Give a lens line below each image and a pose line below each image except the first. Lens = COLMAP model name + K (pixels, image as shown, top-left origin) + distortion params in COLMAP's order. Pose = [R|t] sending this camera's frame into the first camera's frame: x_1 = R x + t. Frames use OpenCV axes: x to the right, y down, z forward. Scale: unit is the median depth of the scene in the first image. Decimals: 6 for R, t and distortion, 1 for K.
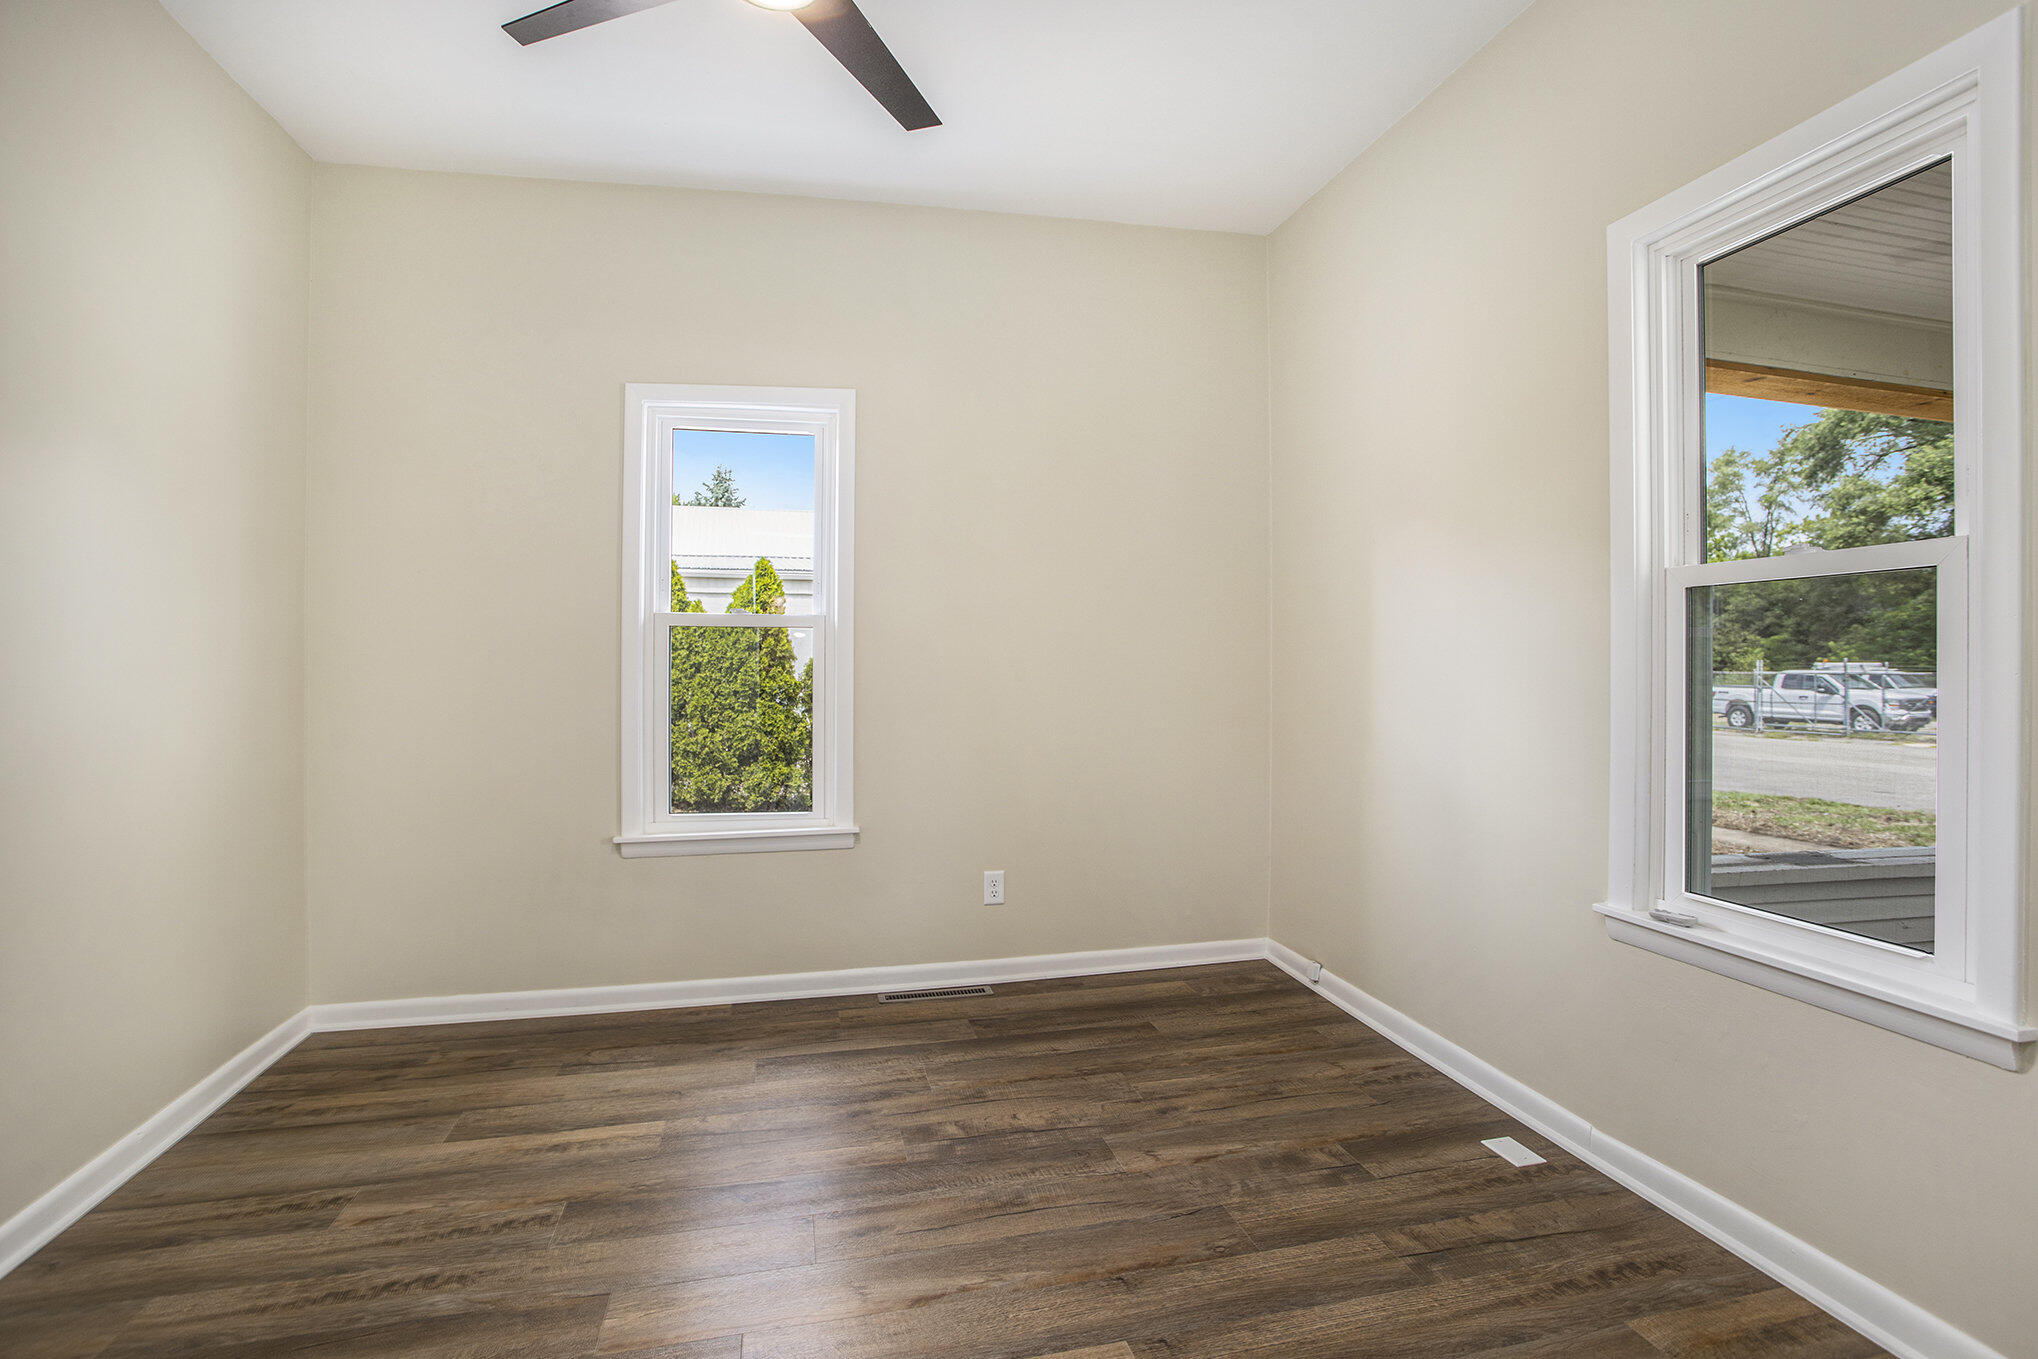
lens RADIAL K [[1005.7, 0, 1022.3], [0, 1005.7, 665.1], [0, 0, 1]] dist [-0.076443, 0.038320]
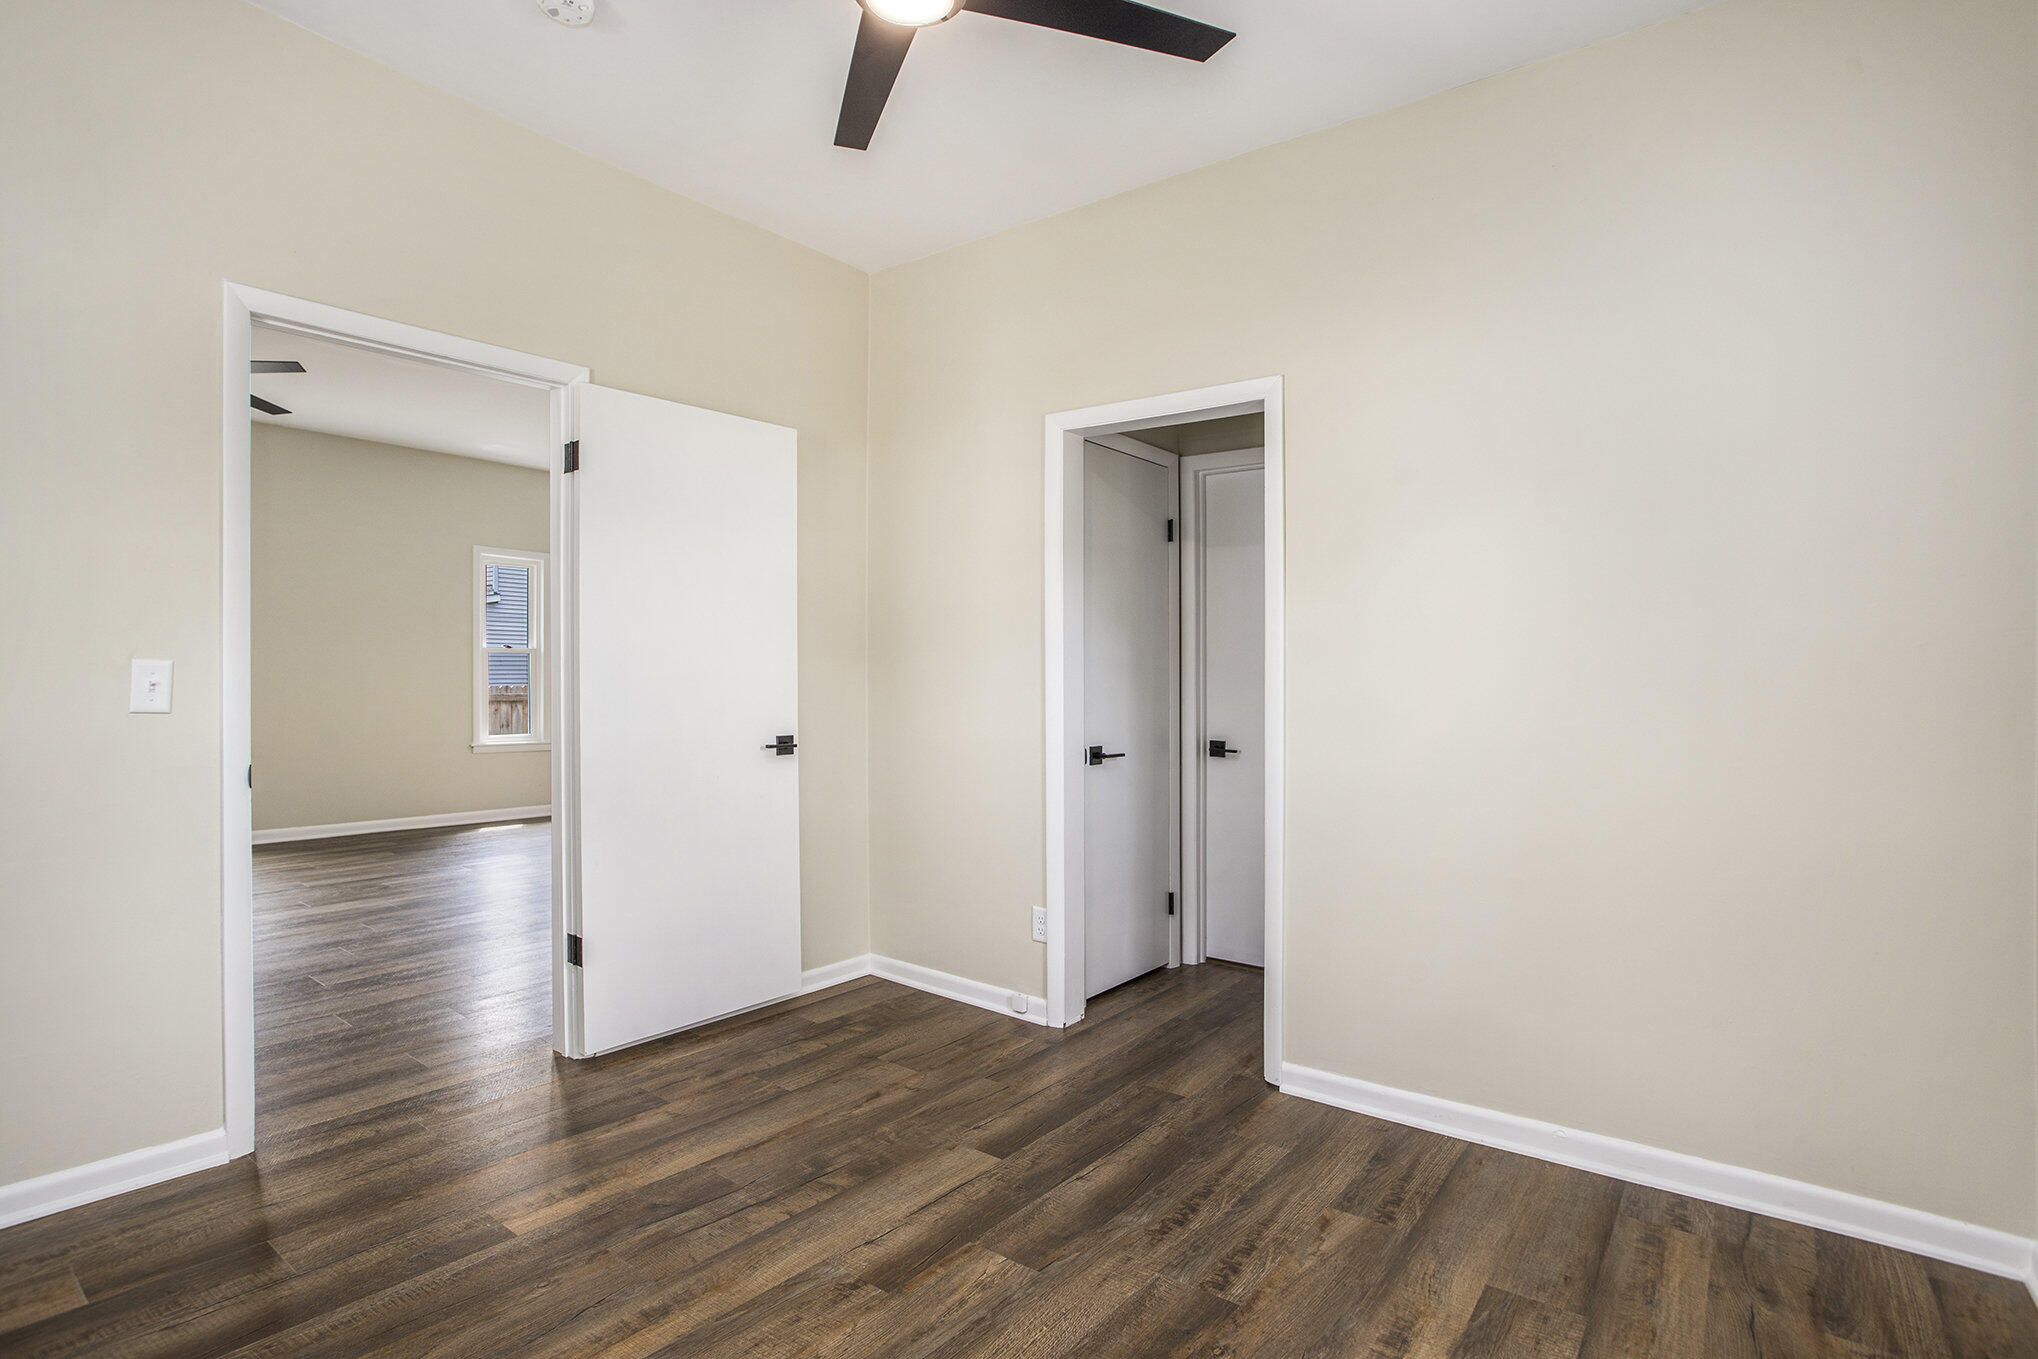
lens RADIAL K [[1005.7, 0, 1022.3], [0, 1005.7, 665.1], [0, 0, 1]] dist [-0.076443, 0.038320]
pose [[-0.766586, -0.010046, -0.642064, 0.258743], [-0.004992, 0.999941, -0.009685, -0.019229], [0.642123, -0.004220, -0.766590, 1.554578]]
